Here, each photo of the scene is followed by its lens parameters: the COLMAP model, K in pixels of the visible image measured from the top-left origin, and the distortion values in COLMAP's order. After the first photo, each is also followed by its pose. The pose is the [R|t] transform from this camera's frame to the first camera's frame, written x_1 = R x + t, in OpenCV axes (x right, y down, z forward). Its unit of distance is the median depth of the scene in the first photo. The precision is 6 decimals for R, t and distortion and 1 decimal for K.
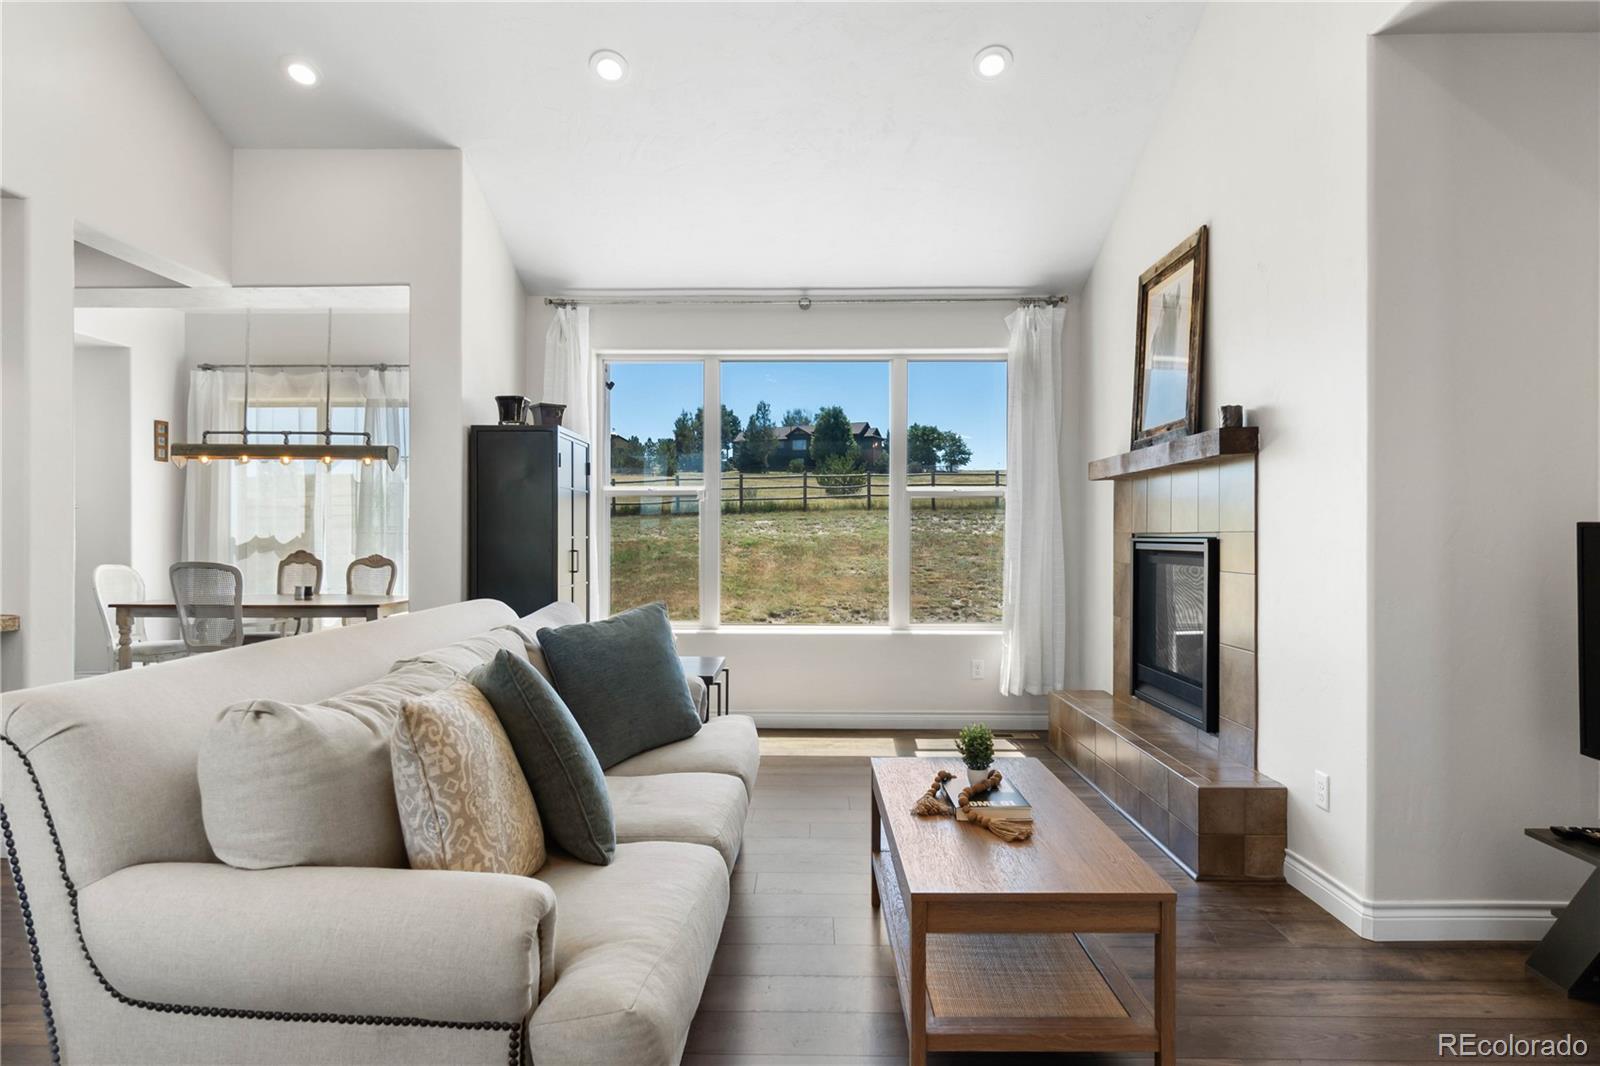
lens RADIAL K [[899.7, 0, 795.5], [0, 899.7, 538.0], [0, 0, 1]] dist [-0.000592, -0.000406]
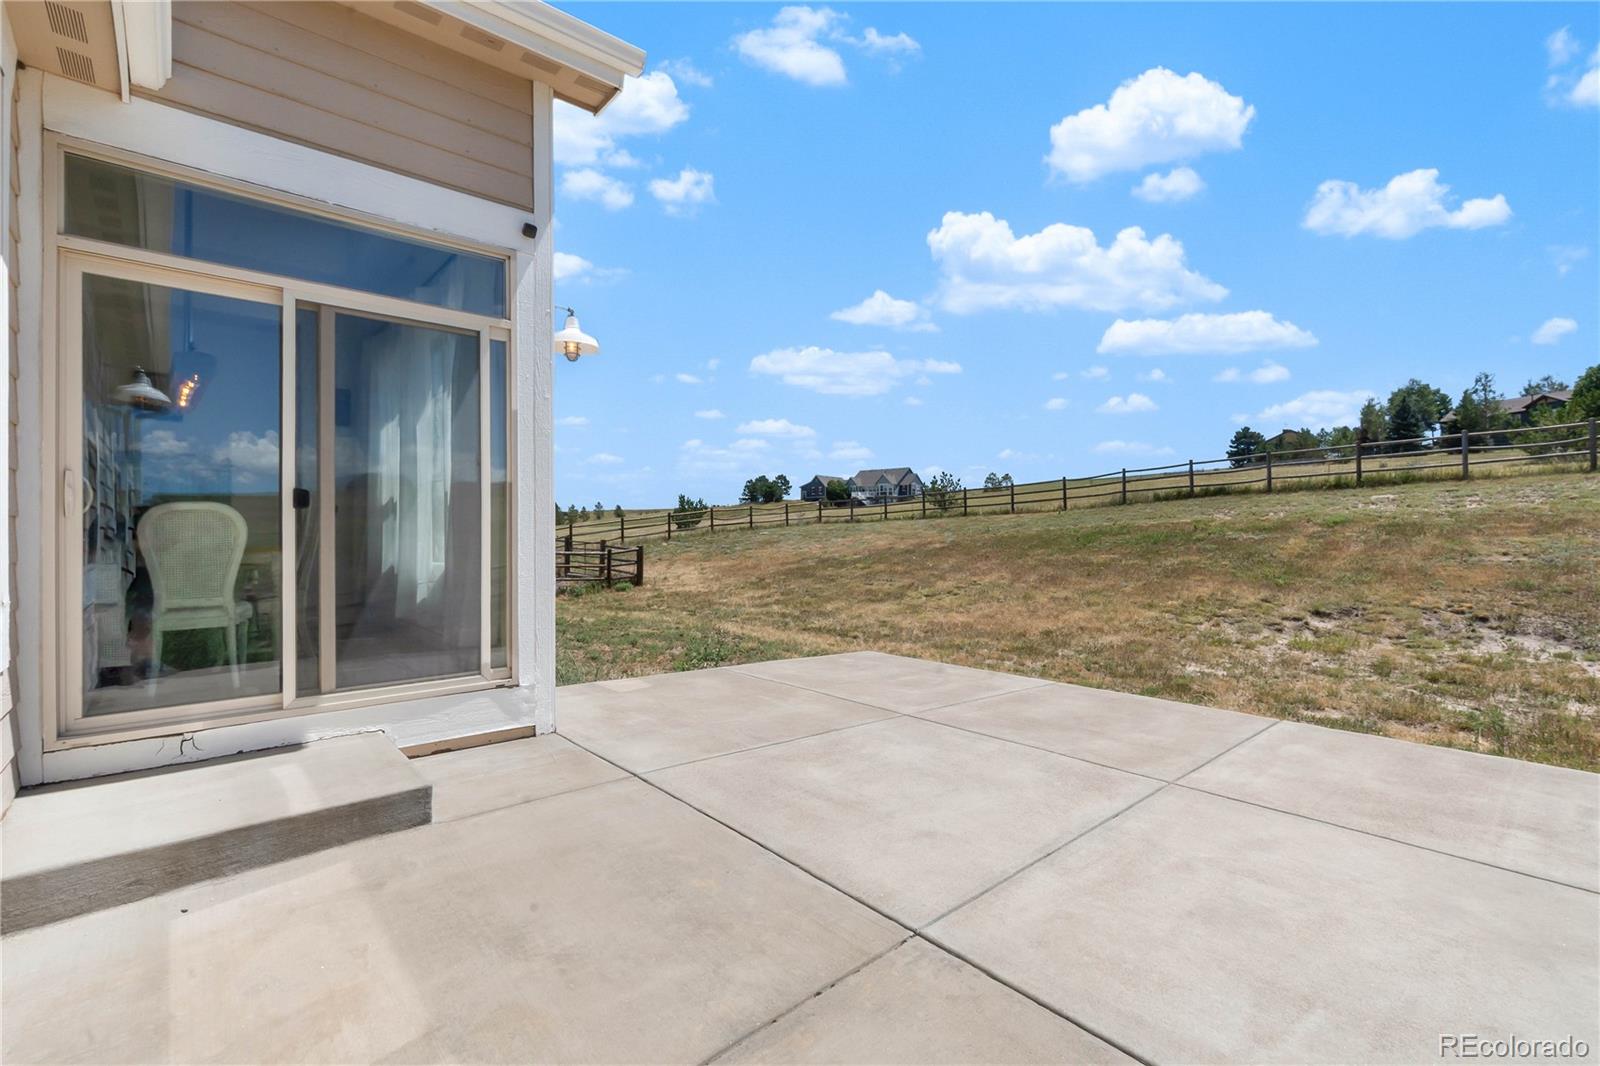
lens RADIAL K [[696.3, 0, 796.1], [0, 696.3, 530.1], [0, 0, 1]] dist [-0.004038, 0.000236]
pose [[0.669170, -0.009894, -0.743043, 0.405953], [0.007250, 0.999951, -0.006786, 0.069369], [0.743074, -0.000847, 0.669209, 1.141733]]
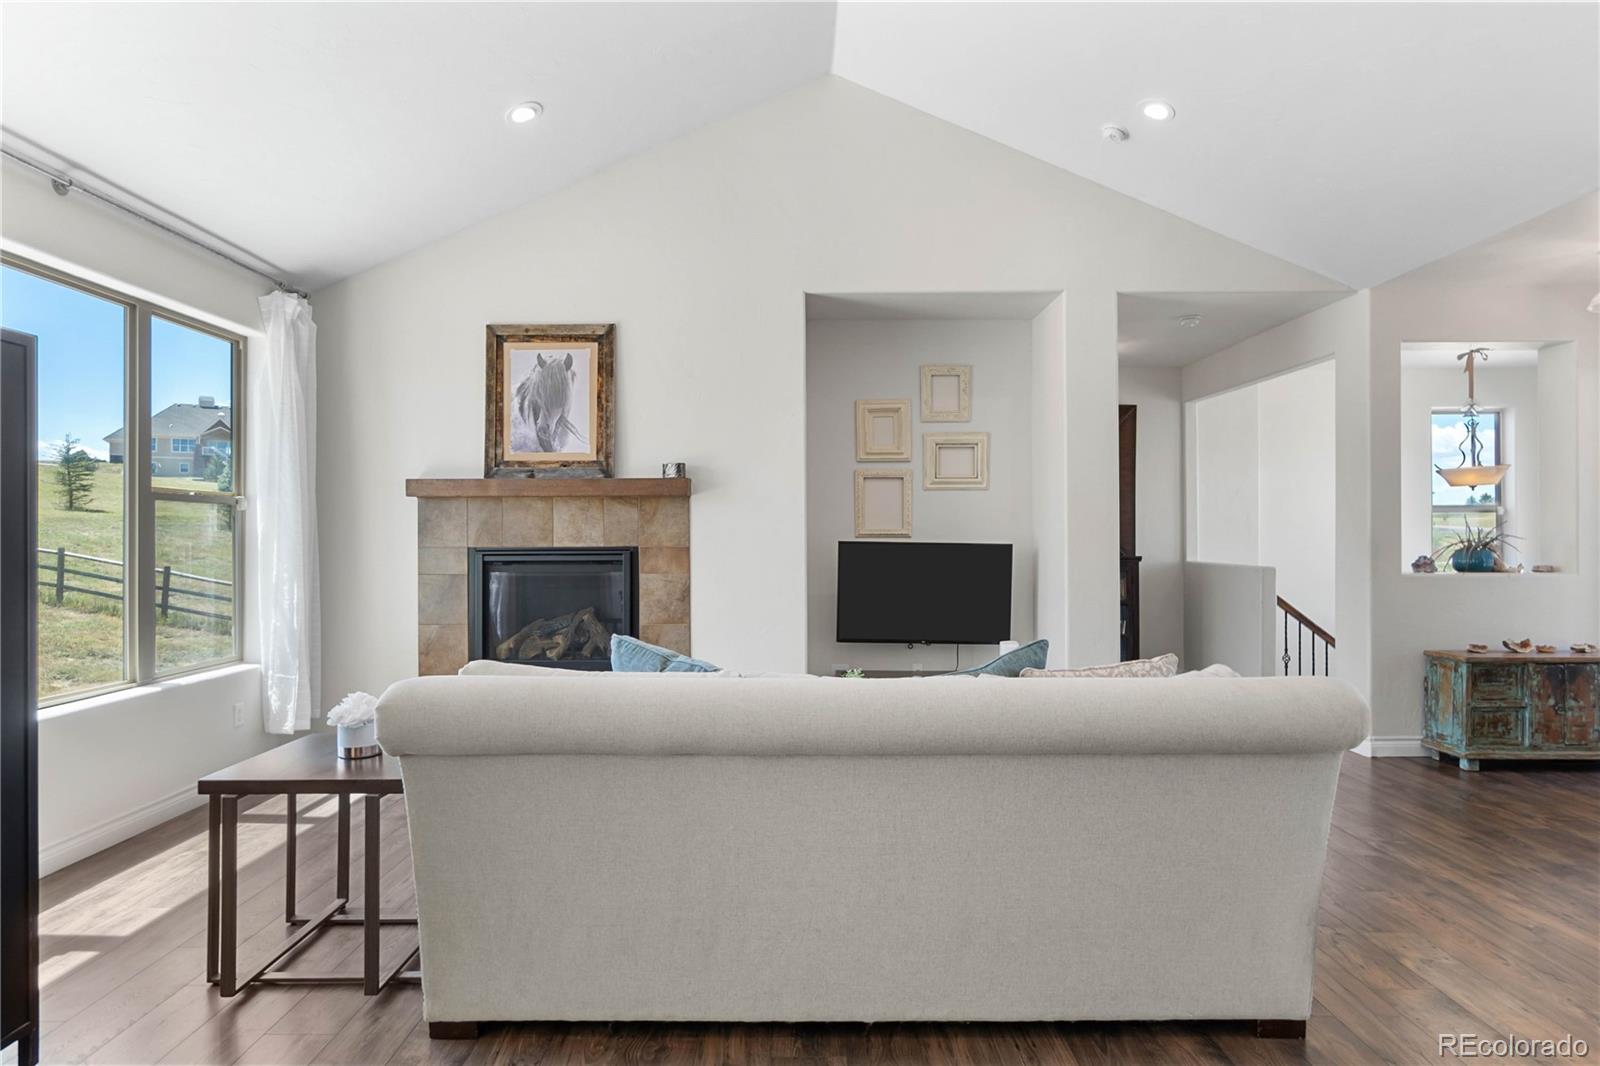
lens RADIAL K [[875.0, 0, 800.0], [0, 875.0, 533.0], [0, 0, 1]] dist [-0.003535, 0.000433]
pose [[-0.020308, -0.000409, 0.999794, -0.620460], [0.006310, 0.999980, 0.000537, -0.017869], [-0.999774, 0.006319, -0.020305, 0.518797]]
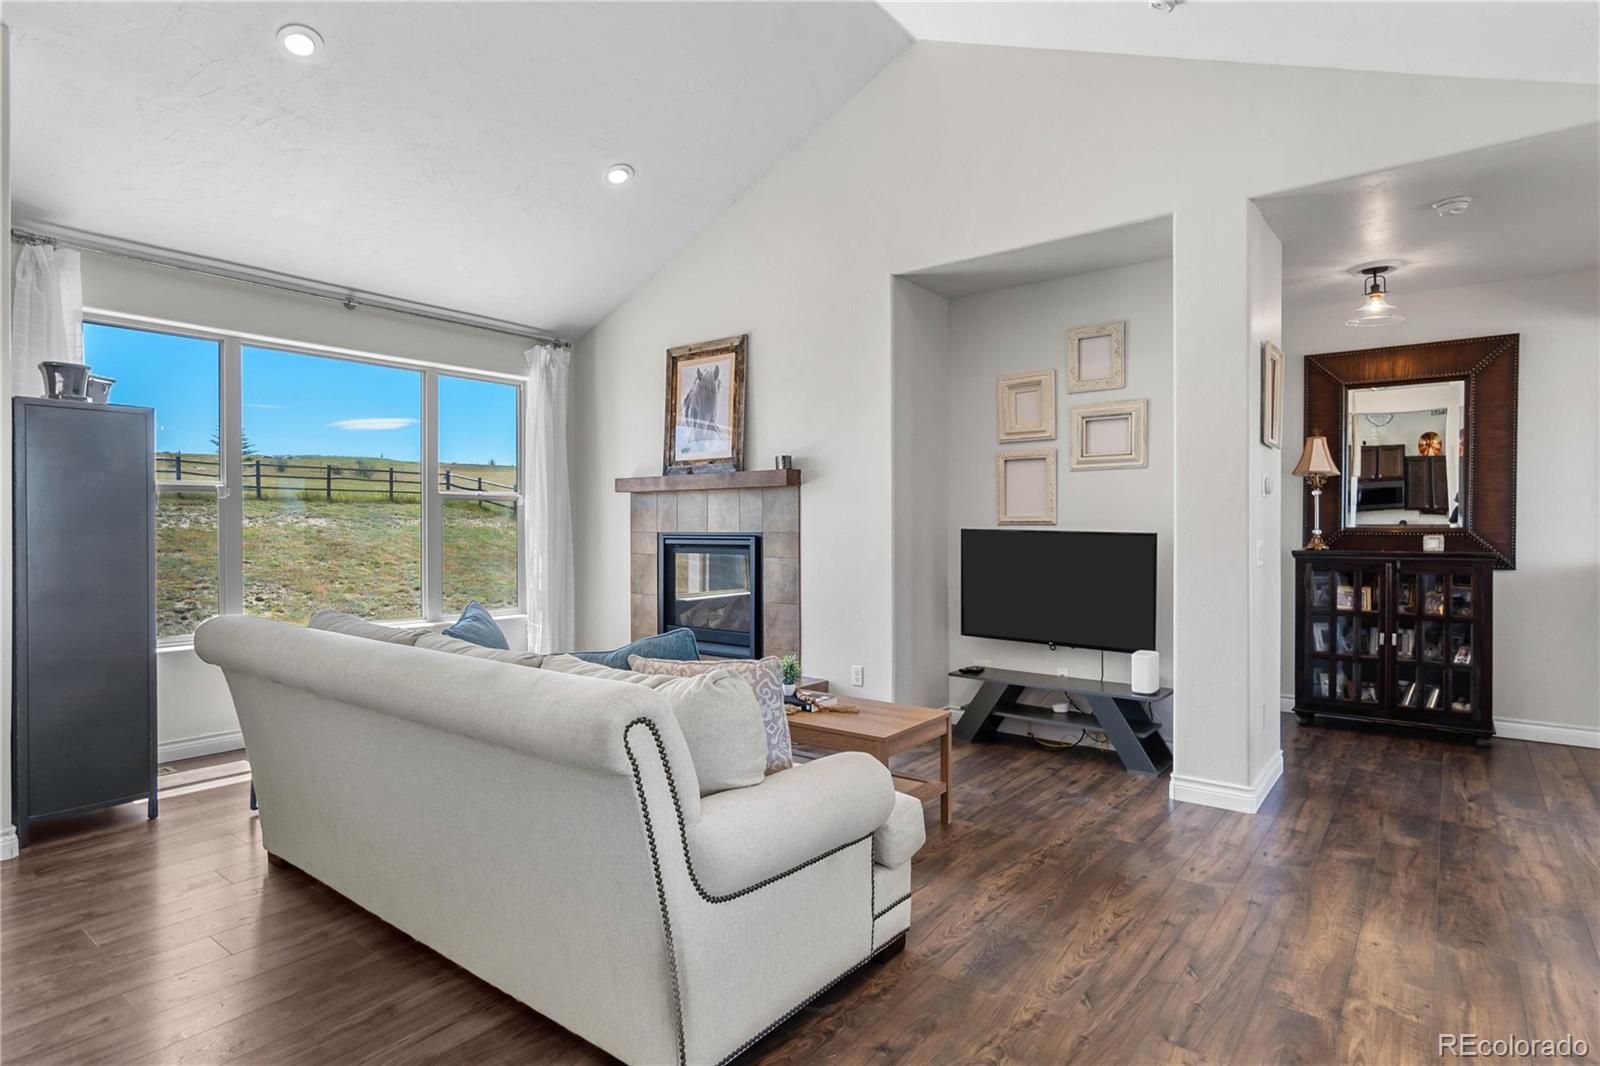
lens RADIAL K [[839.9, 0, 800.0], [0, 839.9, 533.0], [0, 0, 1]] dist [0.003966, 0.000379]
pose [[0.600214, -0.007976, 0.799800, -0.450271], [0.004270, 0.999968, 0.006768, -0.010110], [-0.799828, -0.000647, 0.600229, 0.041812]]
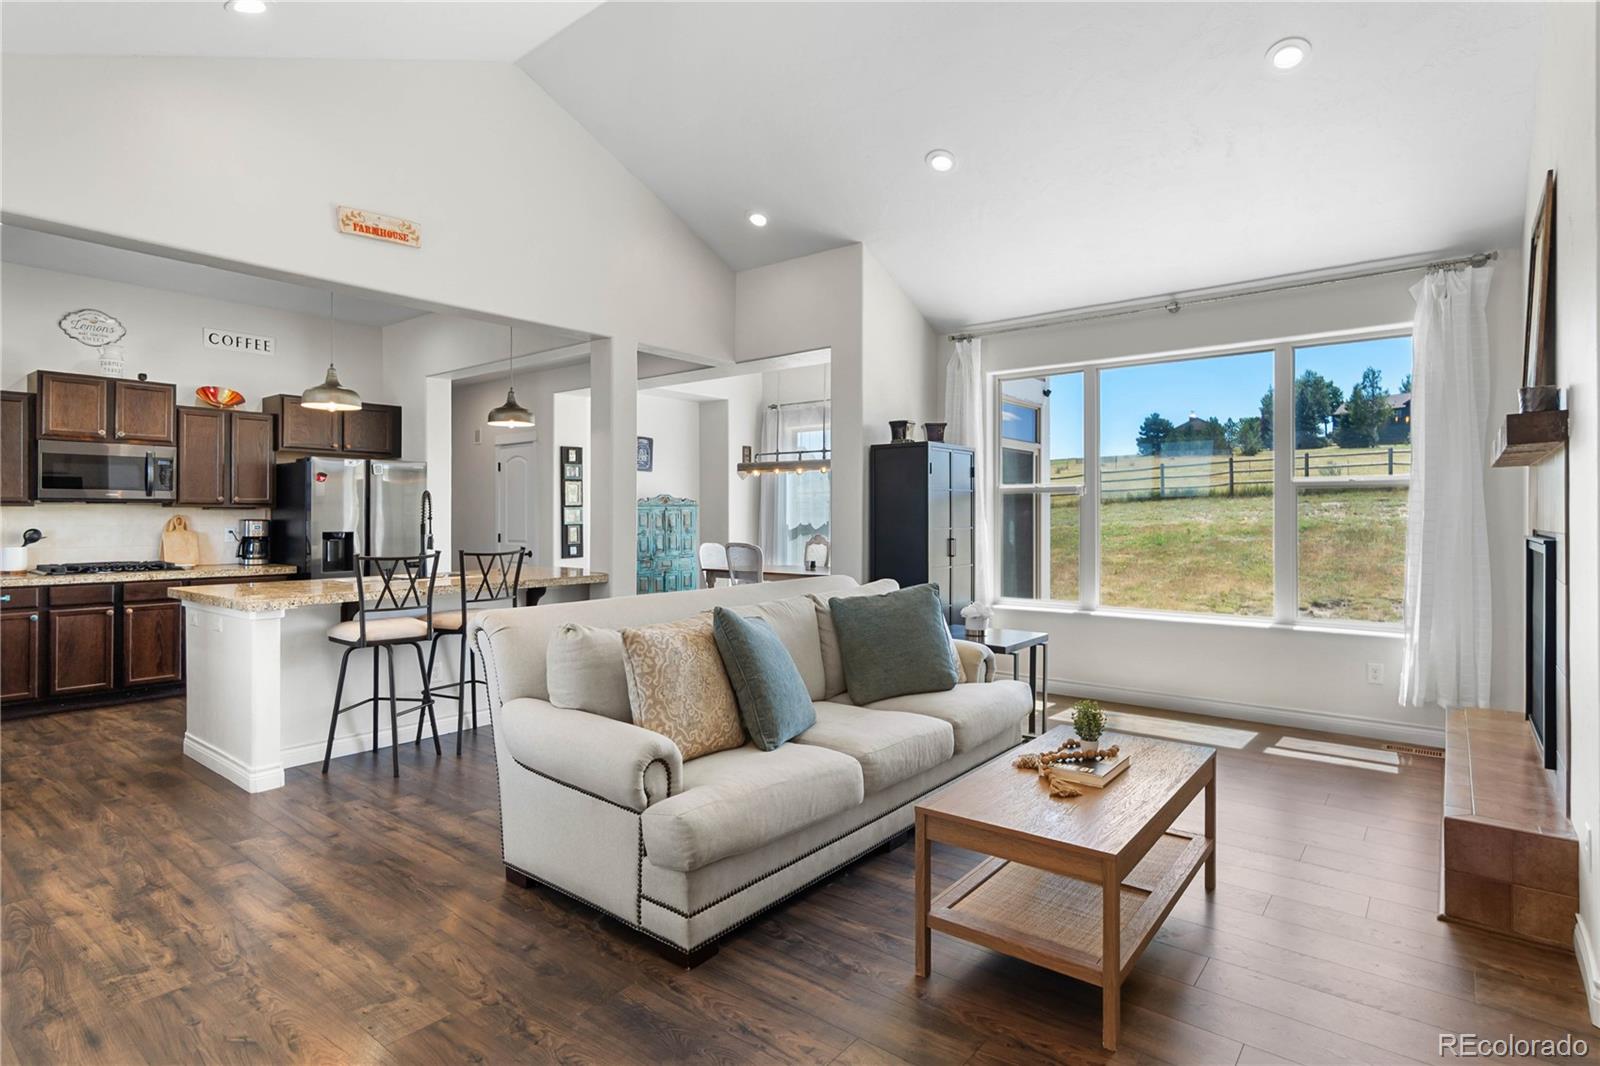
lens RADIAL K [[820.9, 0, 797.7], [0, 820.9, 511.3], [0, 0, 1]] dist [0.000899, -0.000022]
pose [[0.792007, -0.005718, -0.610485, 0.254350], [0.000022, 0.999956, -0.009339, -0.012760], [0.610512, 0.007383, 0.791973, -0.031267]]
